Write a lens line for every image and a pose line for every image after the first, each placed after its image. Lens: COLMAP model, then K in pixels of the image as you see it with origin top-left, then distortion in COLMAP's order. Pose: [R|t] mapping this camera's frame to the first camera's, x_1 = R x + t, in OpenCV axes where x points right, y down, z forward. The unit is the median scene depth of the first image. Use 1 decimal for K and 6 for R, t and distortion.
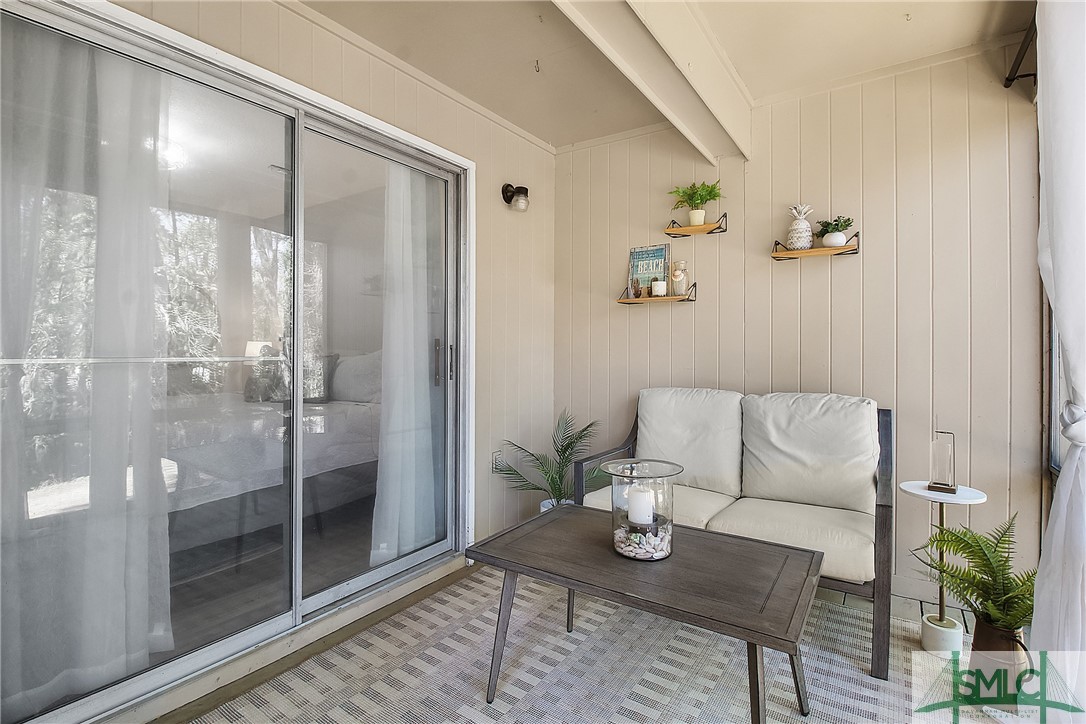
lens RADIAL K [[516.1, 0, 549.2], [0, 516.1, 347.0], [0, 0, 1]] dist [0.001947, -0.013918]
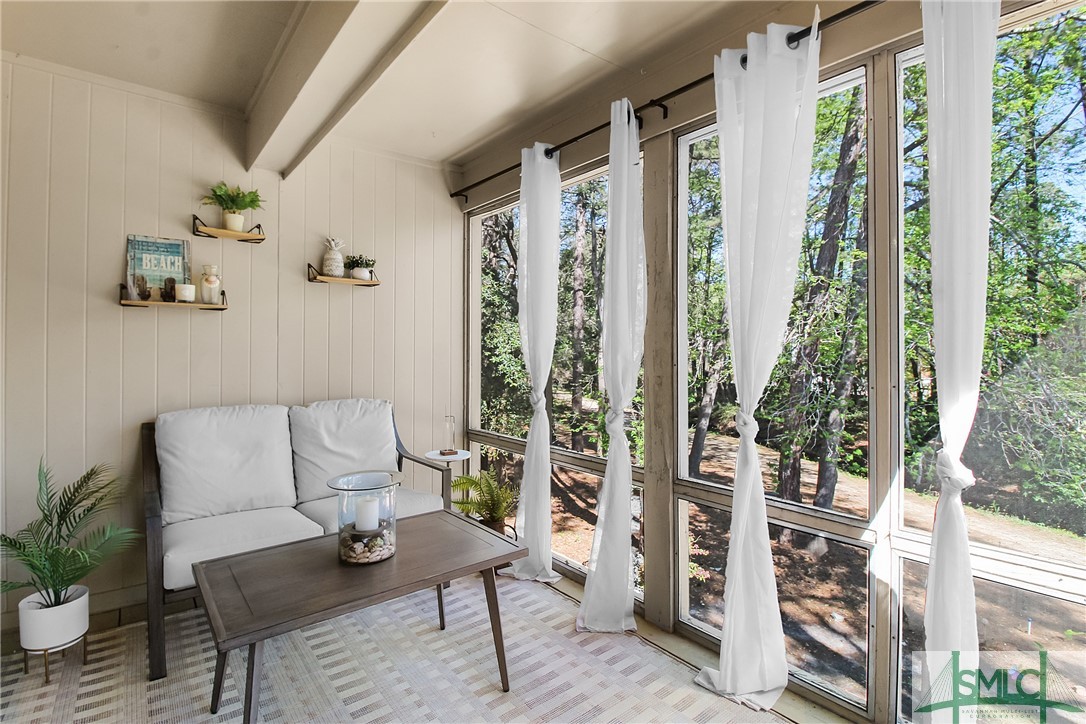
lens RADIAL K [[516.1, 0, 549.2], [0, 516.1, 347.0], [0, 0, 1]] dist [0.001947, -0.013918]
pose [[0.275853, 0.008949, 0.961158, -0.495973], [-0.008668, 0.999939, -0.006822, -0.026817], [-0.961161, -0.006449, 0.275914, 0.217430]]
